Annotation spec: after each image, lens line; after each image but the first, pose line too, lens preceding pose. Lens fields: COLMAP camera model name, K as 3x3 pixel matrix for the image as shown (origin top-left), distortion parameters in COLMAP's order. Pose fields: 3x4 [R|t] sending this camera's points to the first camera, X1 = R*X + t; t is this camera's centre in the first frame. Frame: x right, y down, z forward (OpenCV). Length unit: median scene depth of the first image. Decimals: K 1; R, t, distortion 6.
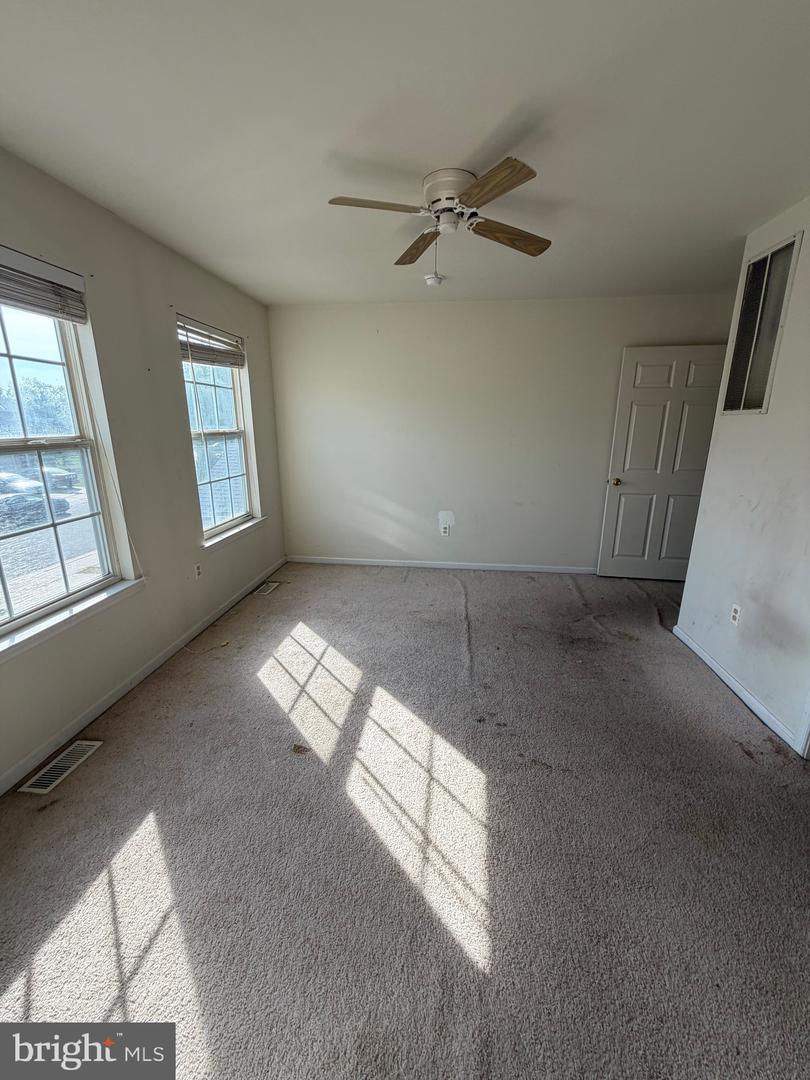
lens RADIAL K [[433.1, 0, 406.4], [0, 433.1, 533.2], [0, 0, 1]] dist [-0.000013, 0.000533]
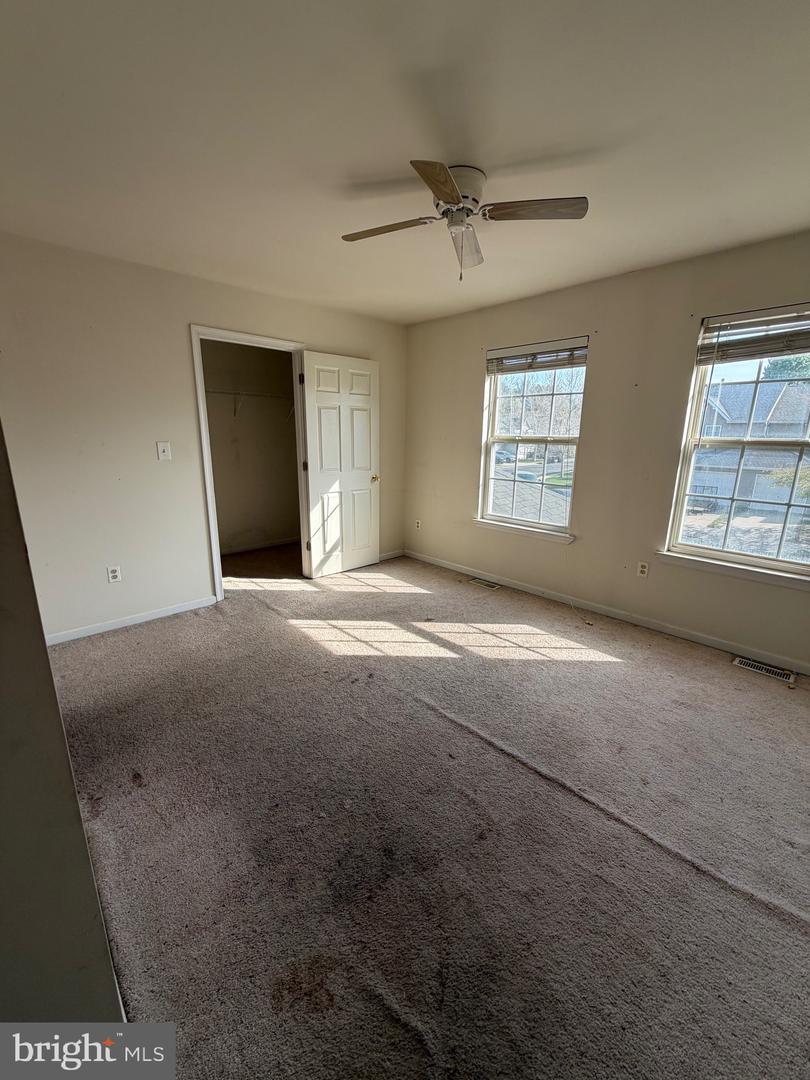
lens RADIAL K [[433.1, 0, 401.7], [0, 433.1, 534.2], [0, 0, 1]] dist [-0.000013, 0.000533]
pose [[-0.639293, 0.169078, -0.750145, 0.830470], [-0.201234, 0.904745, 0.375421, -0.332853], [0.742165, 0.390959, -0.544373, 1.378421]]
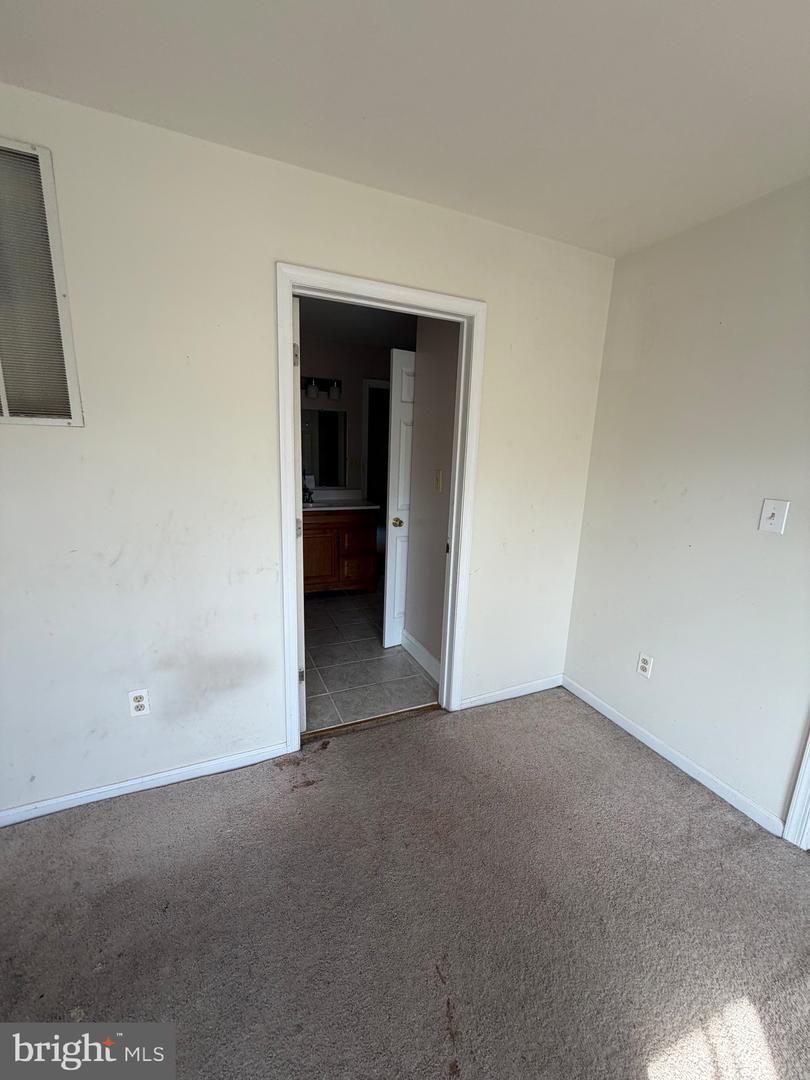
lens RADIAL K [[431.8, 0, 404.5], [0, 431.8, 539.9], [0, 0, 1]] dist [0.003704, 0.000178]
pose [[-0.512656, -0.203189, 0.834205, -0.016995], [0.177203, 0.925637, 0.334359, -0.230448], [-0.840109, 0.319235, -0.438527, 0.861599]]
